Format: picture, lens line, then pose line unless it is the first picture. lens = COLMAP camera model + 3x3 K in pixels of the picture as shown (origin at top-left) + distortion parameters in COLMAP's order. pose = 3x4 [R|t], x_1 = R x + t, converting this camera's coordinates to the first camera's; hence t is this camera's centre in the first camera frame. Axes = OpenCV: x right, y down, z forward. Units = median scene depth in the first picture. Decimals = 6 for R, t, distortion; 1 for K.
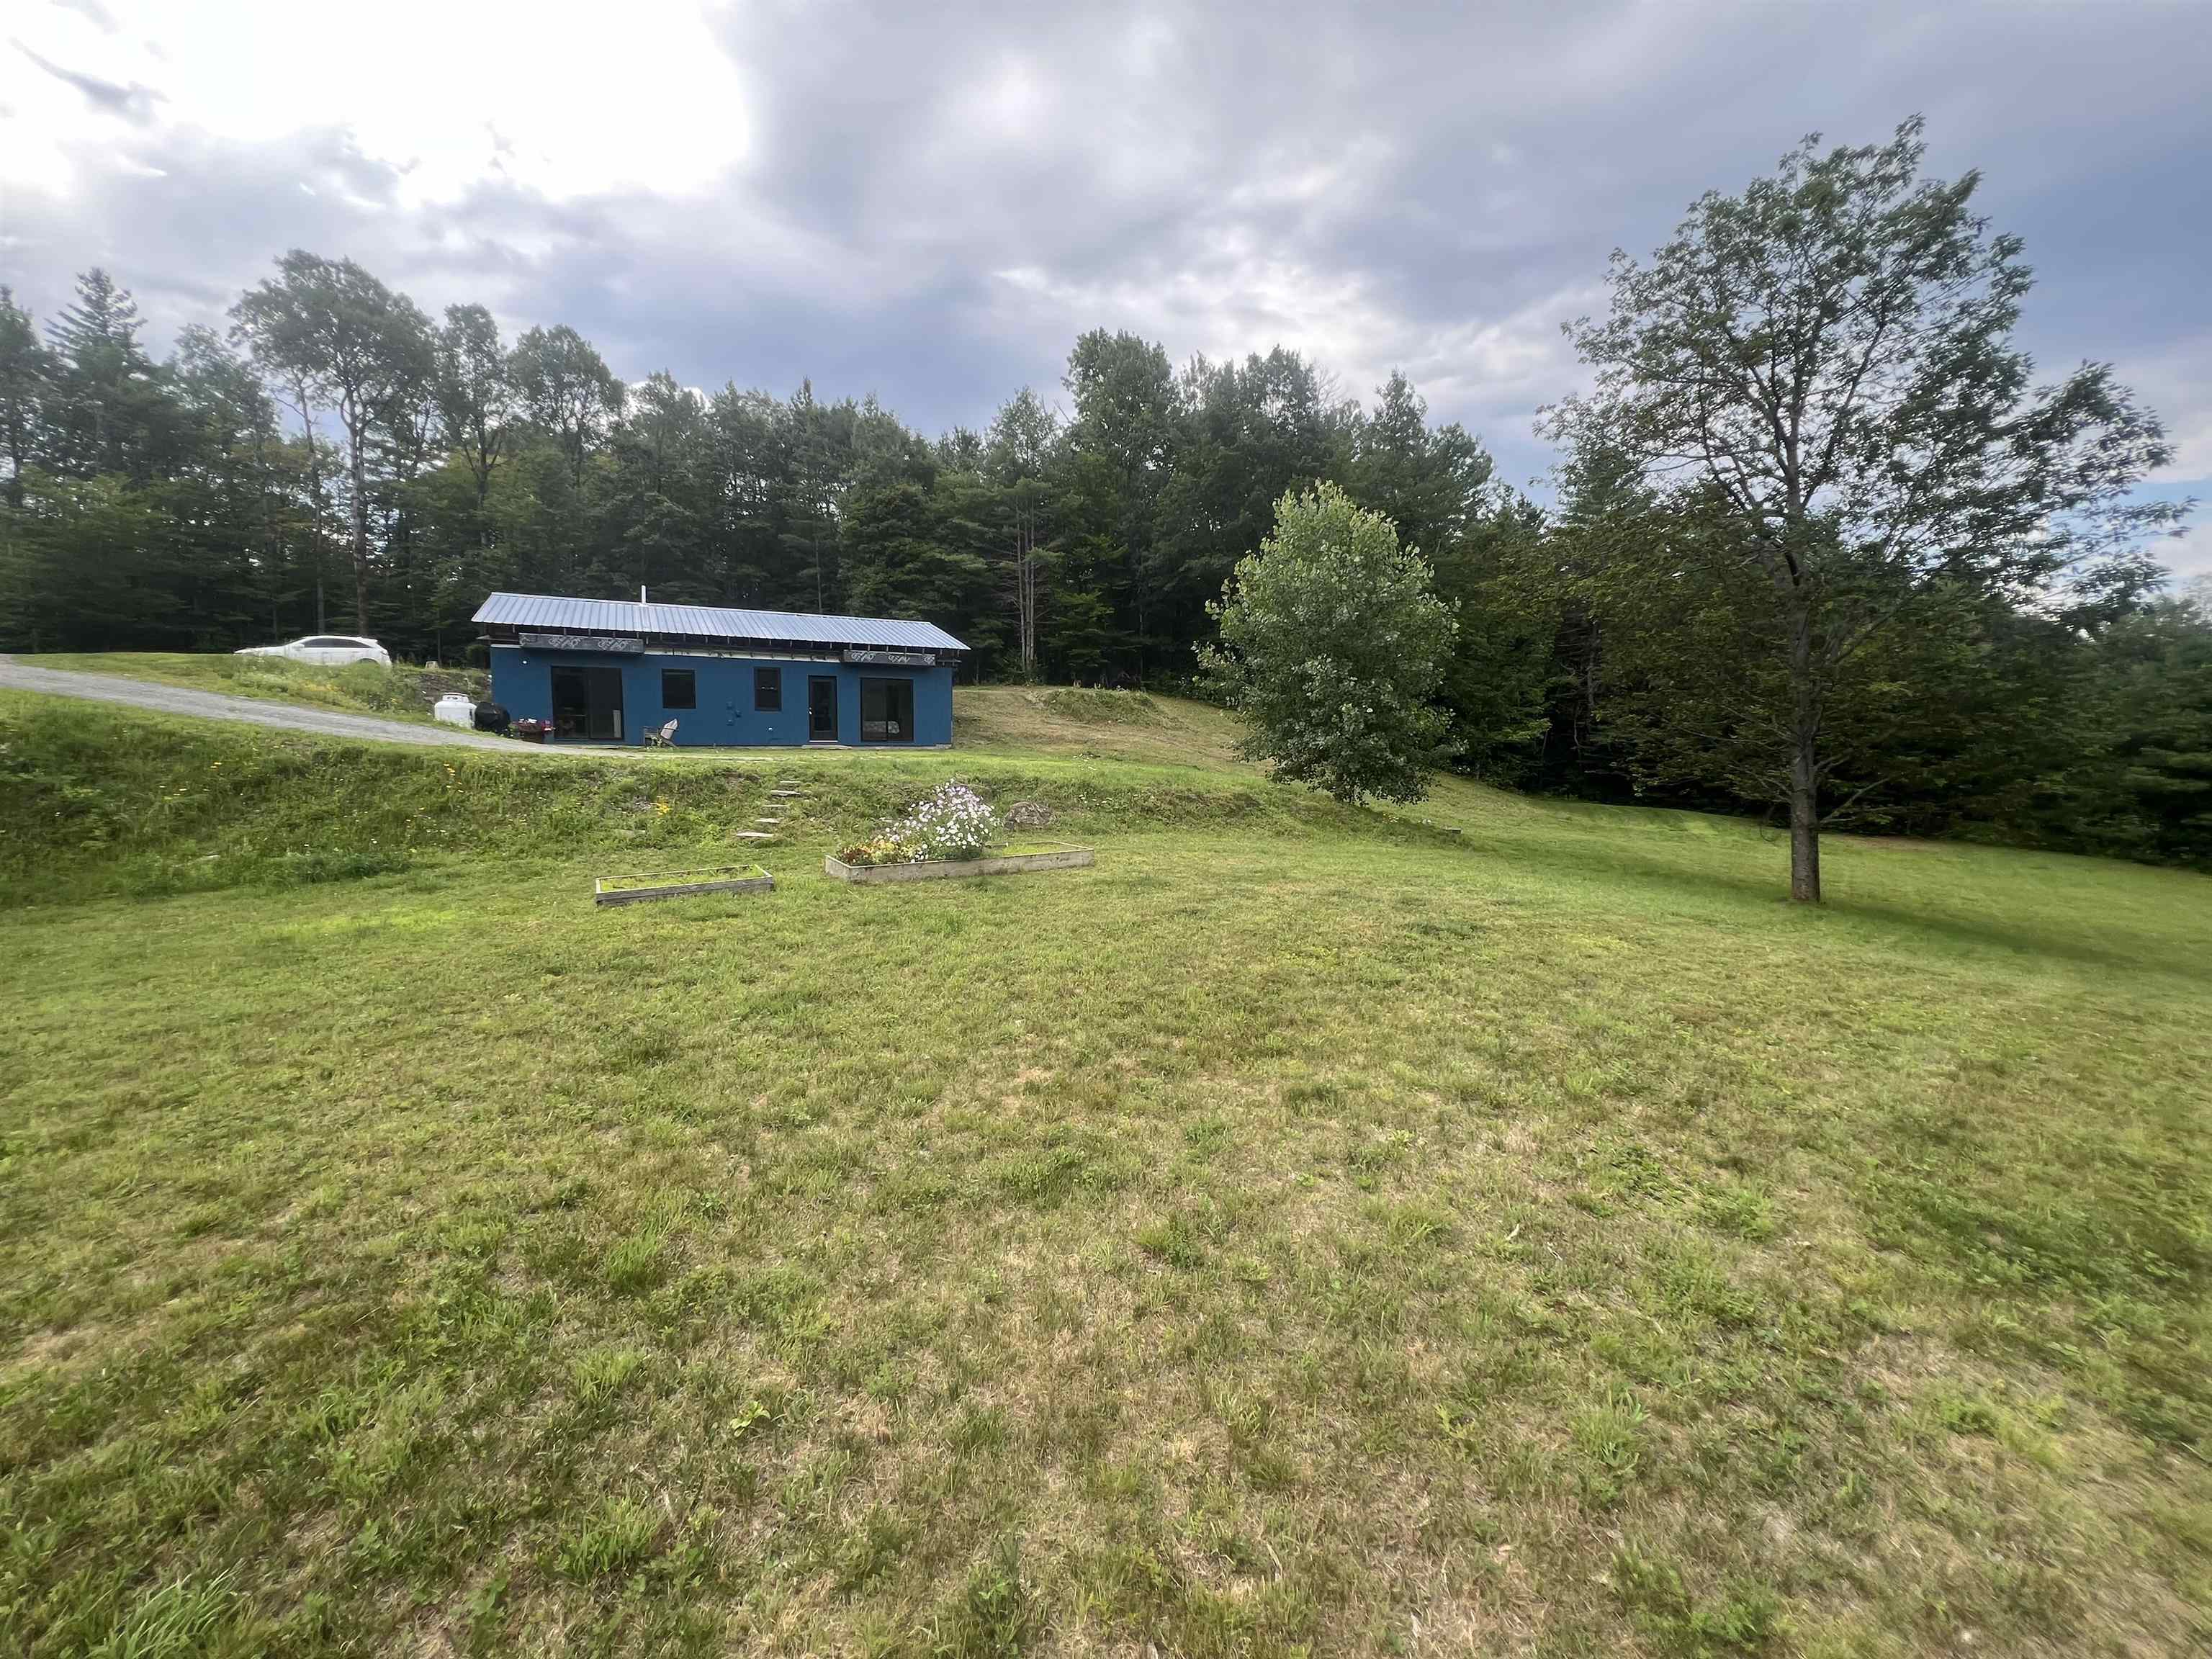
lens RADIAL K [[883.7, 0, 1103.1], [0, 883.7, 823.4], [0, 0, 1]] dist [0.002136, 0.000584]
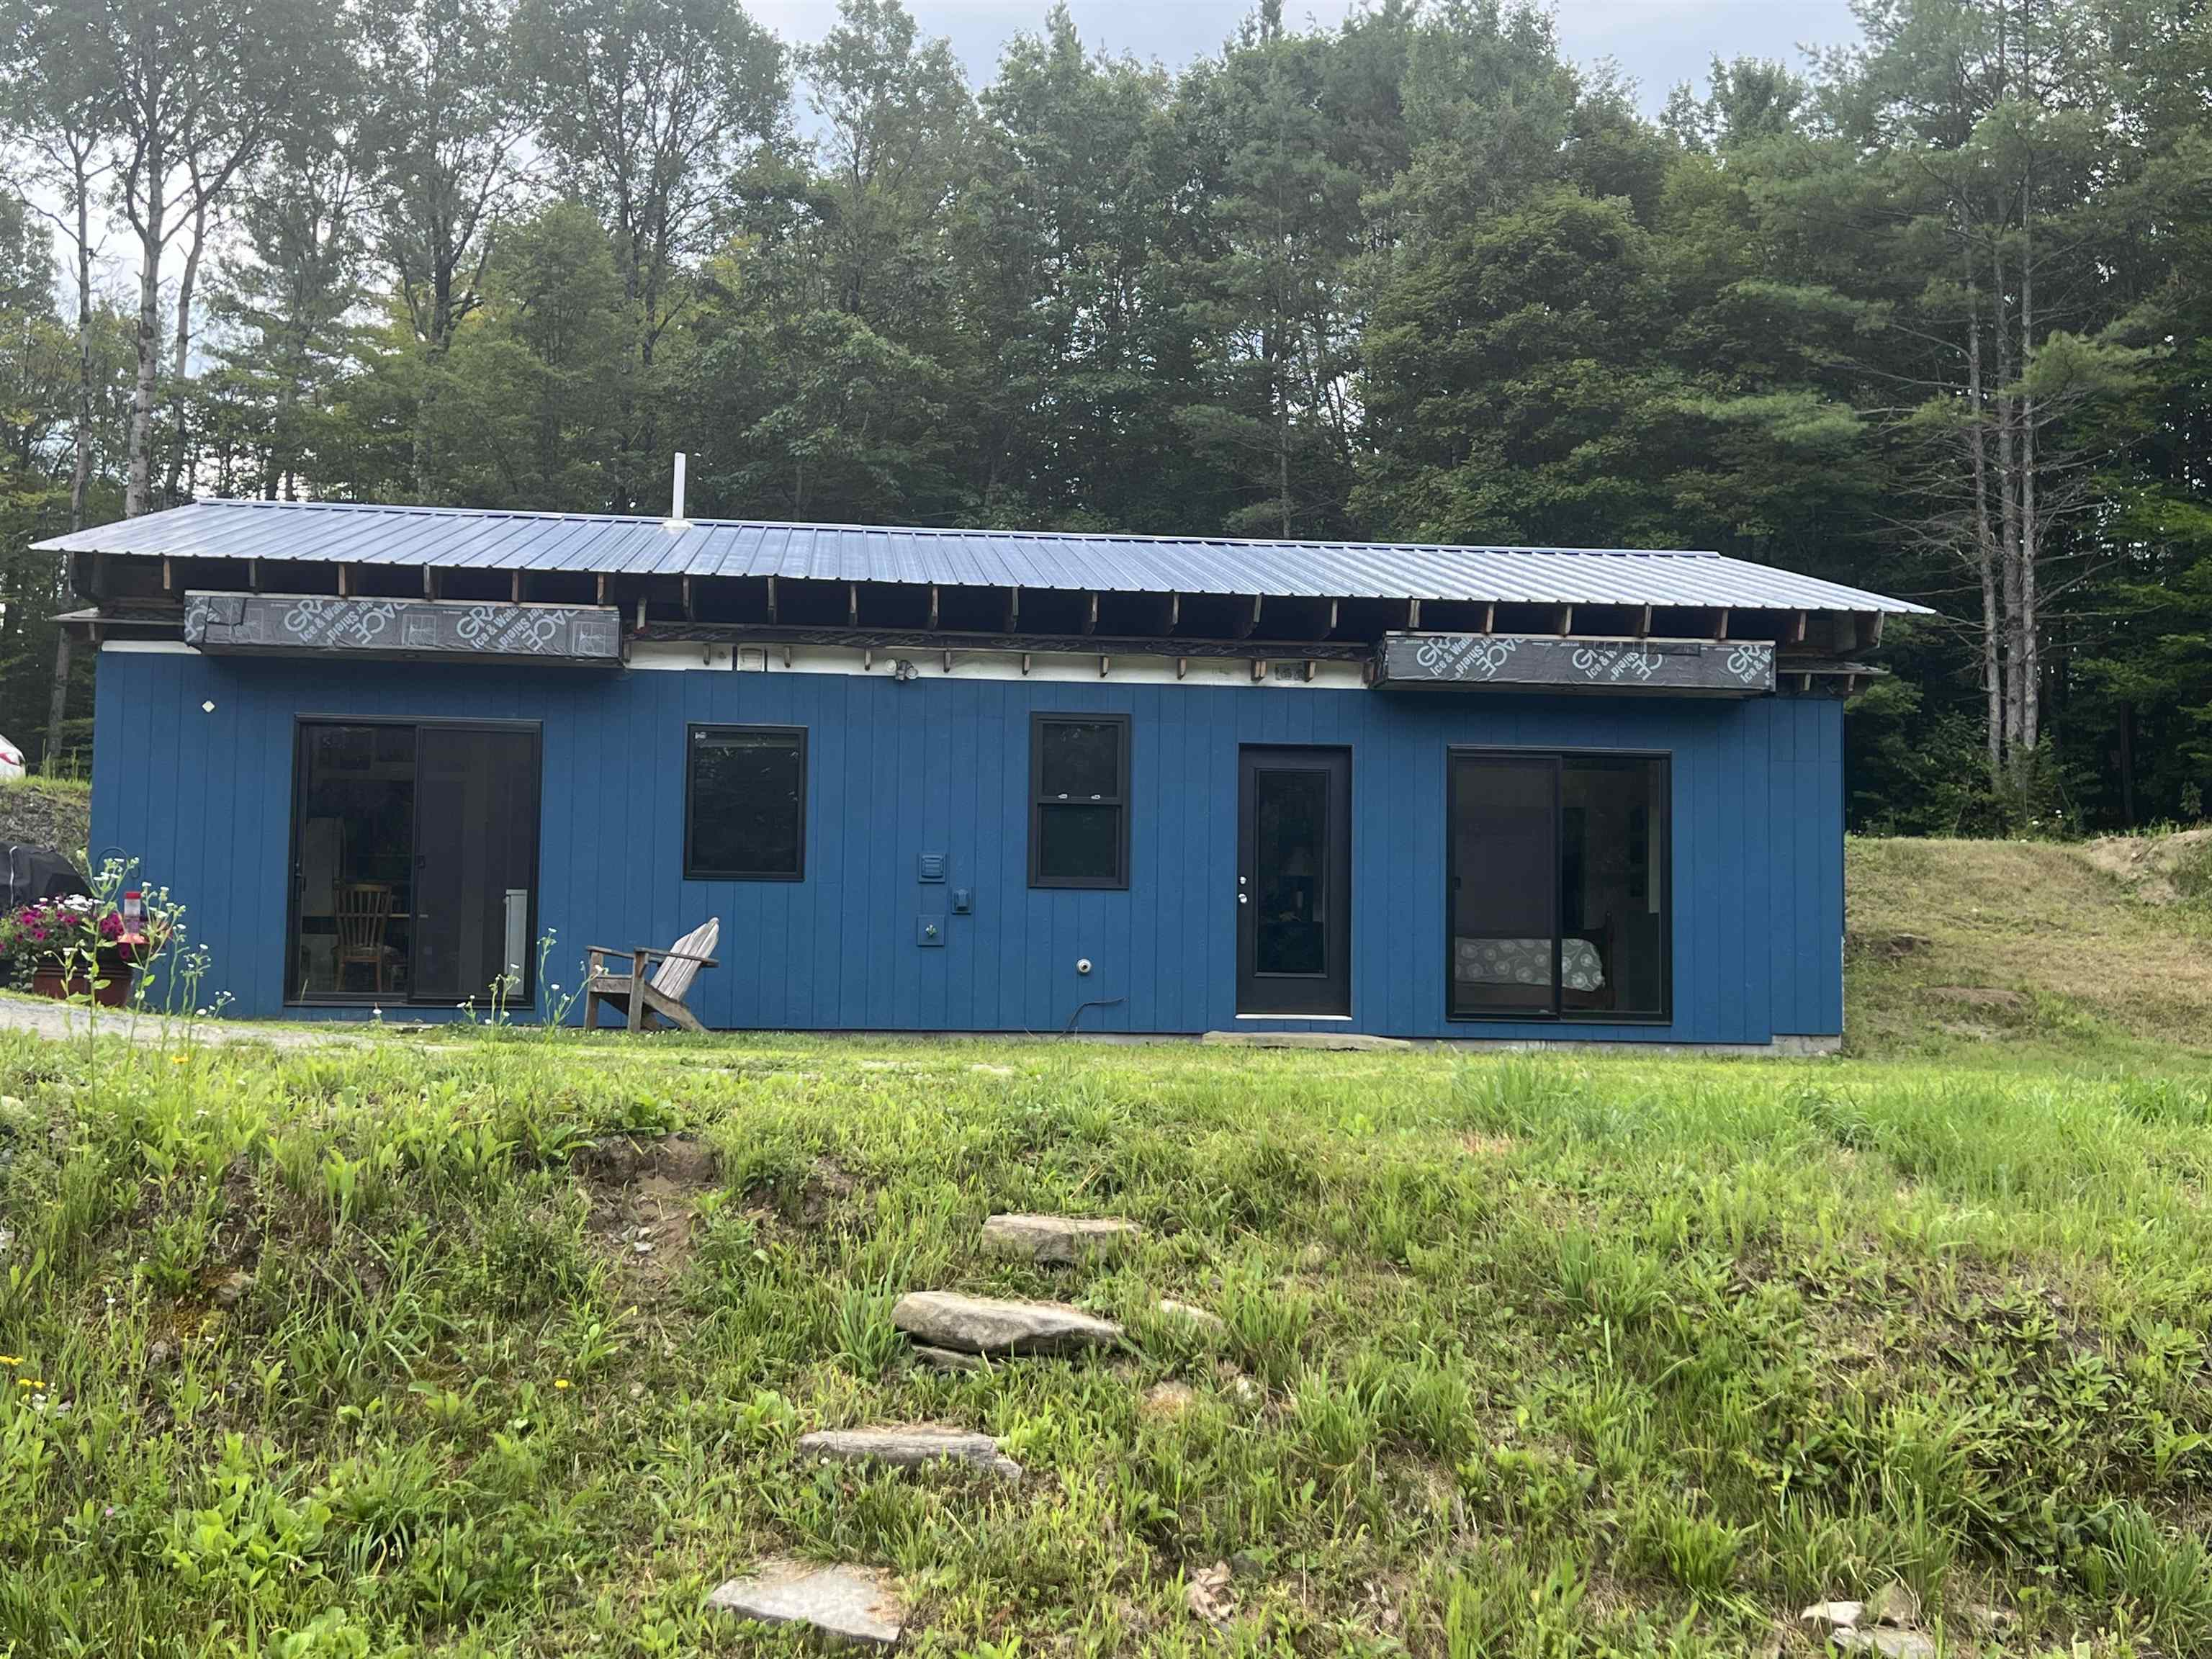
lens RADIAL K [[2454.2, 0, 1103.8], [0, 2454.2, 833.3], [0, 0, 1]] dist [0.081116, 0.000000]
pose [[0.929527, -0.028158, -0.367678, -0.117217], [-0.041037, 0.982988, -0.179027, -0.021577], [0.366464, 0.181499, 0.912558, 0.363200]]
